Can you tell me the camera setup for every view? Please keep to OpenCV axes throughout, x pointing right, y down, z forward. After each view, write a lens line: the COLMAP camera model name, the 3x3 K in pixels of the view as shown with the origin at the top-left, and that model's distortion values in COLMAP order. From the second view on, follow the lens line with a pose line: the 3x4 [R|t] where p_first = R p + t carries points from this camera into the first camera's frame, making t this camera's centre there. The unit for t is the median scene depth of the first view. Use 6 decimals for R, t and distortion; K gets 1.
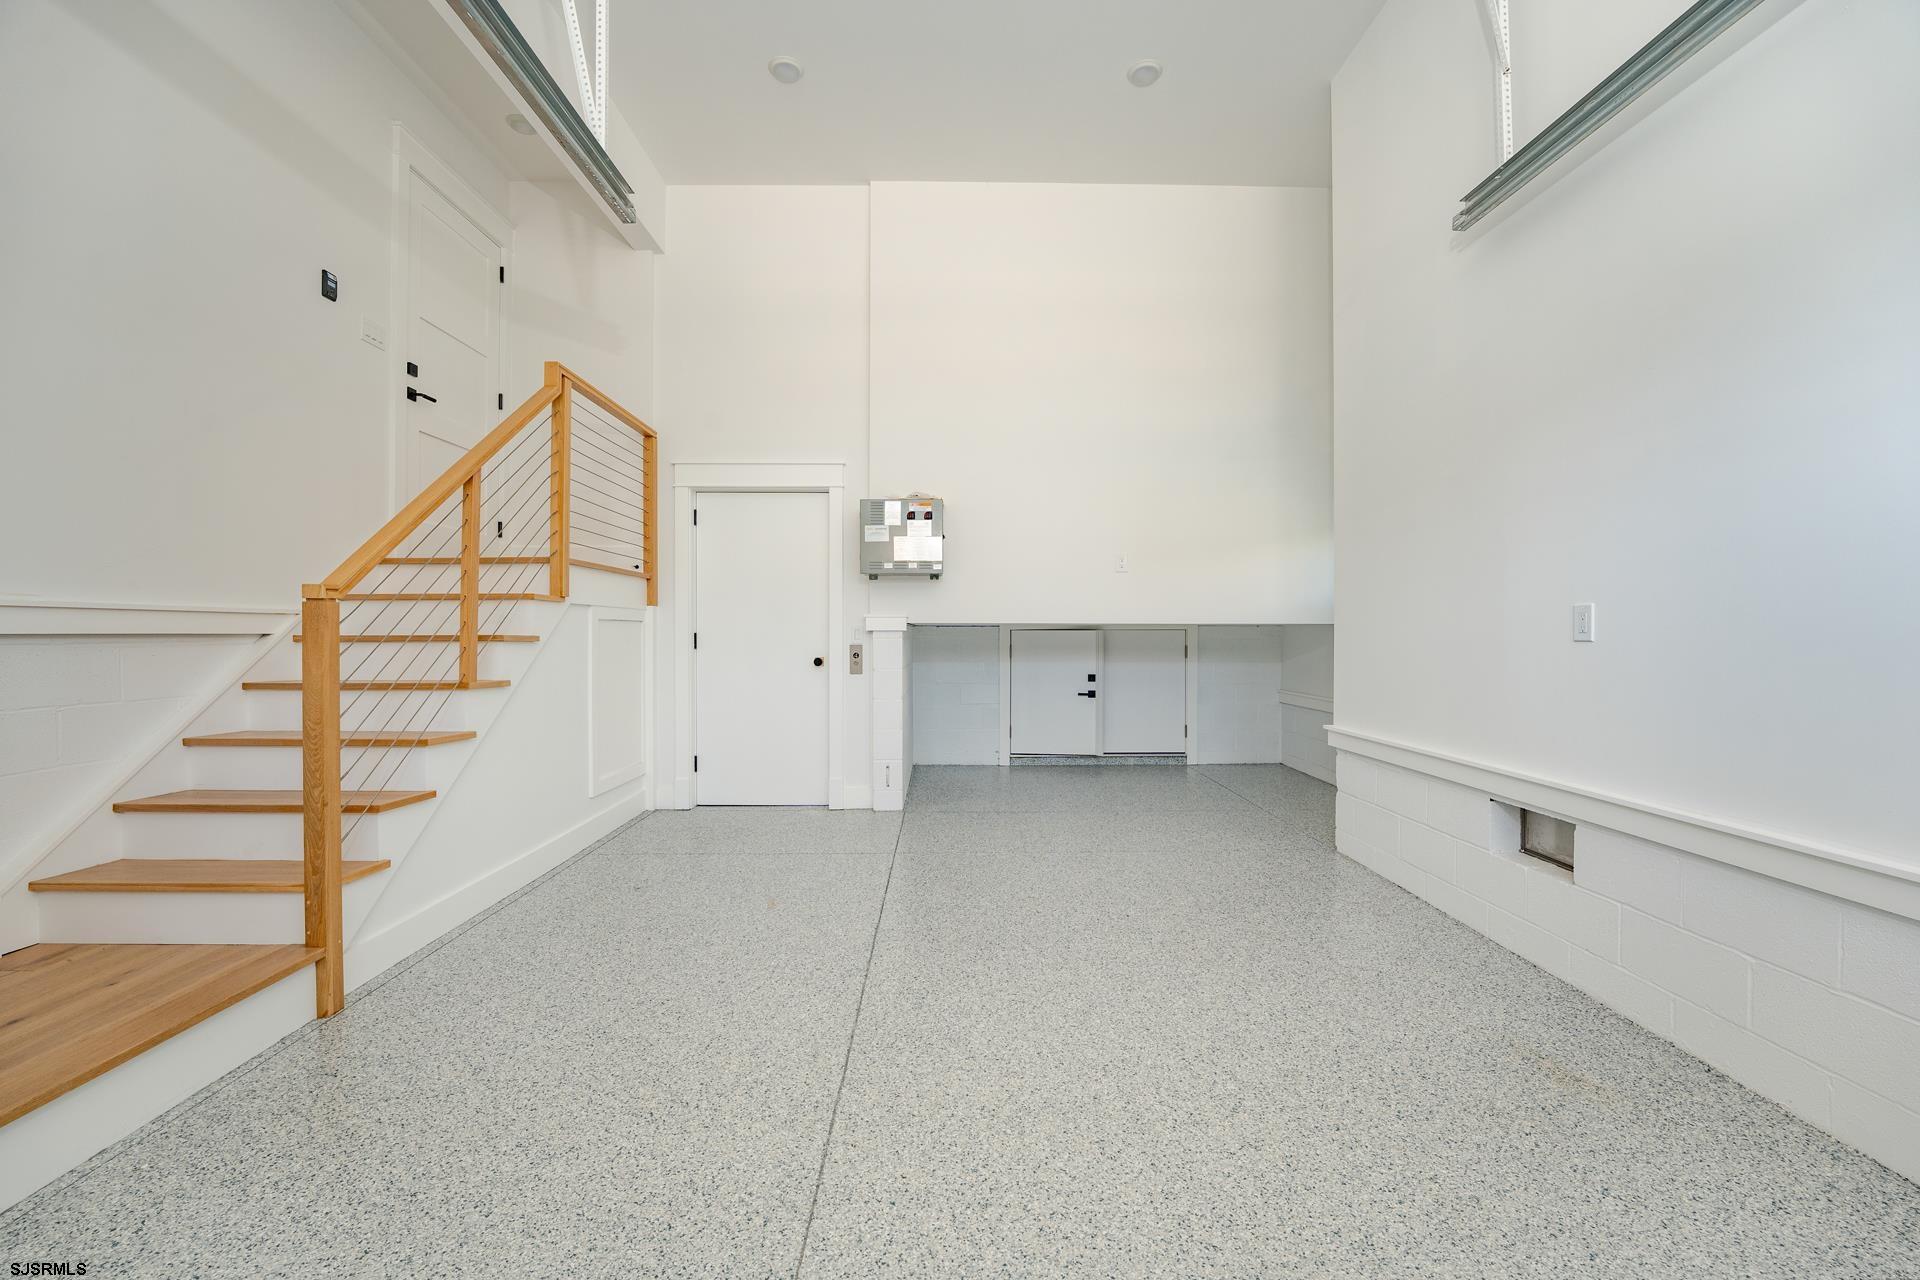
lens RADIAL K [[772.9, 0, 961.3], [0, 772.9, 635.6], [0, 0, 1]] dist [-0.031073, 0.003489]
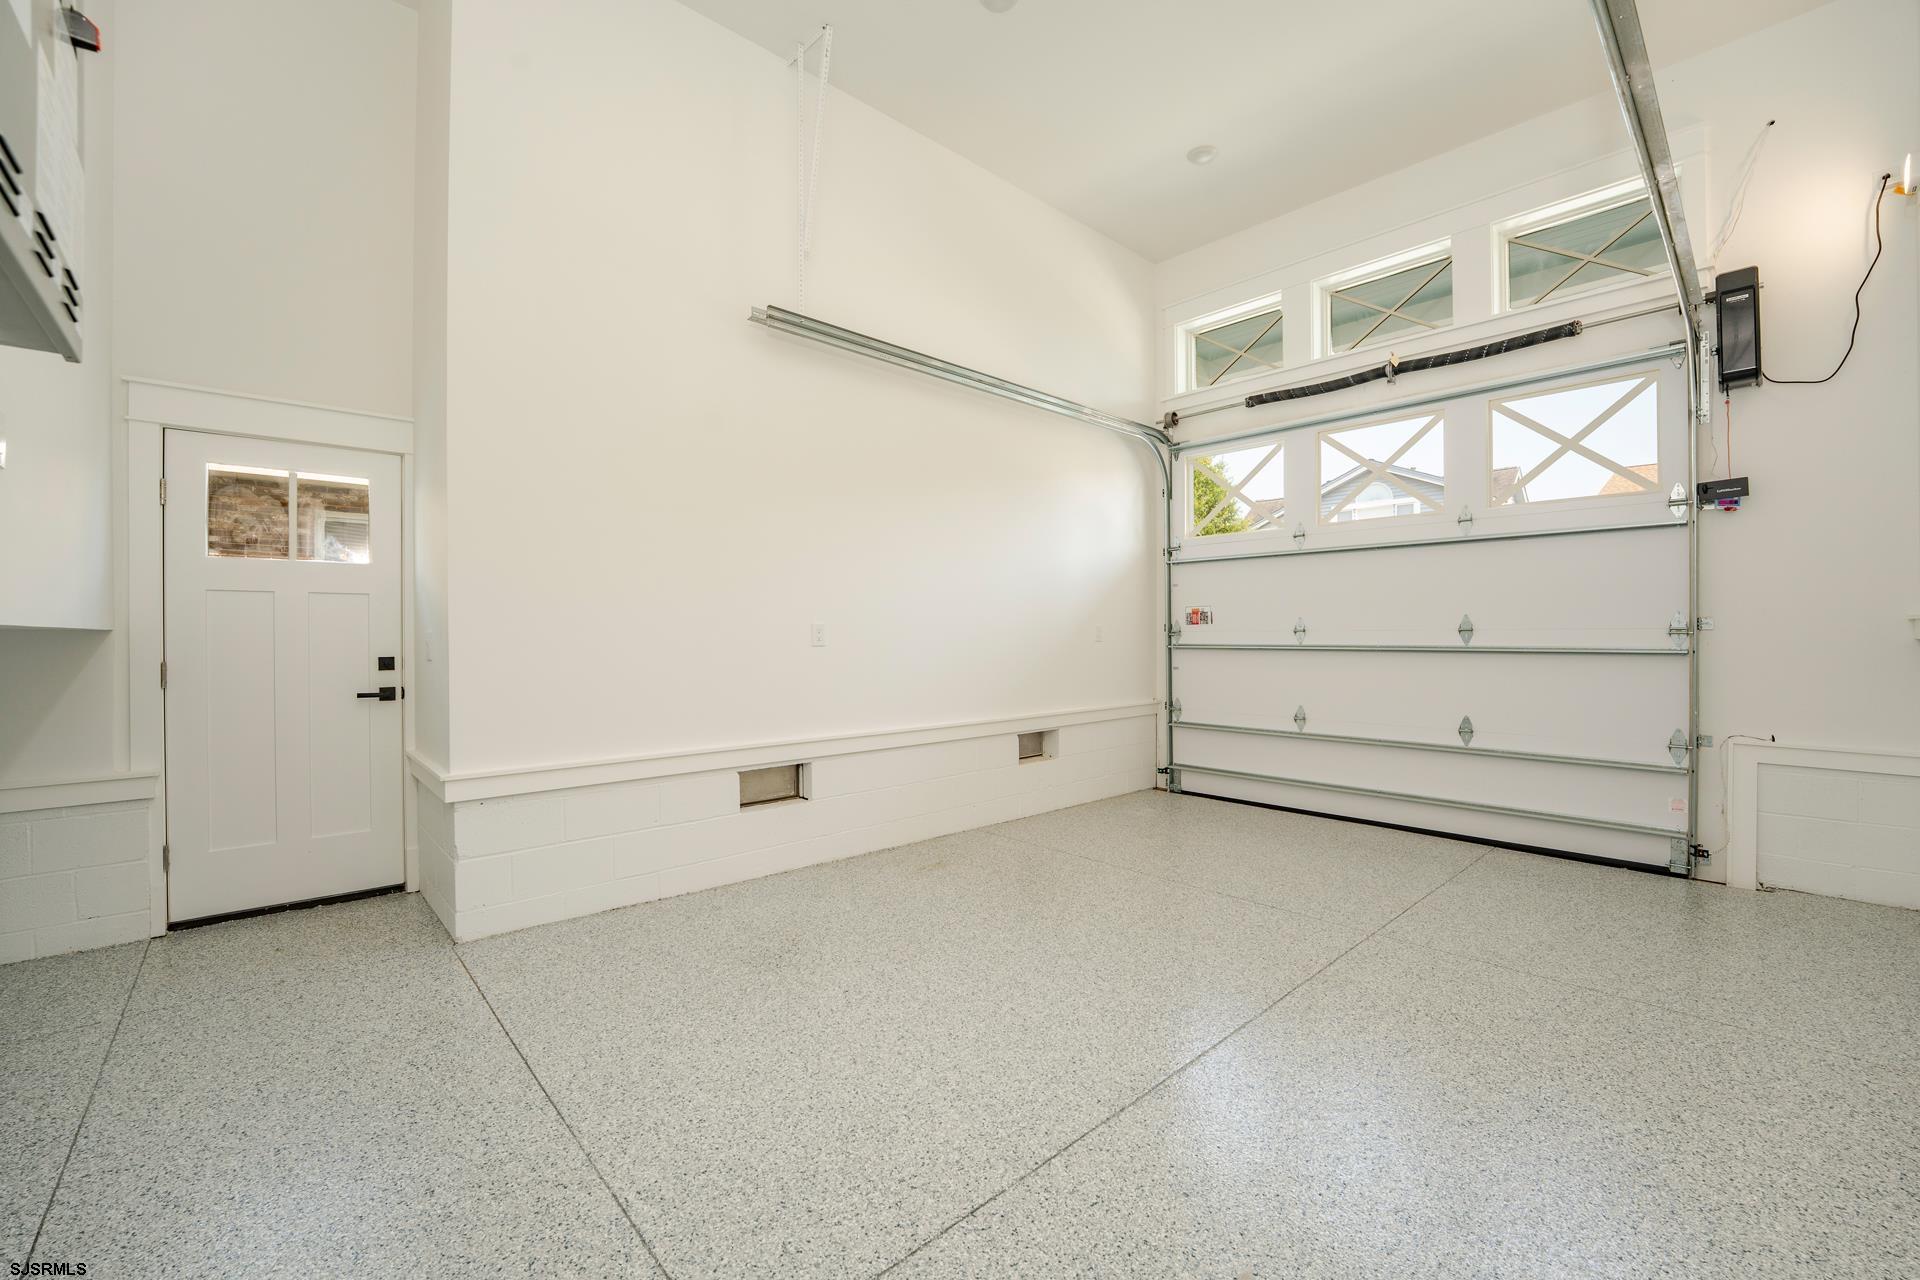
lens RADIAL K [[772.9, 0, 961.3], [0, 772.9, 635.6], [0, 0, 1]] dist [-0.031073, 0.003489]
pose [[-0.661501, -0.000159, 0.749945, -0.561822], [0.006041, 0.999966, 0.005541, -0.020657], [-0.749920, 0.008196, -0.661477, 1.704972]]
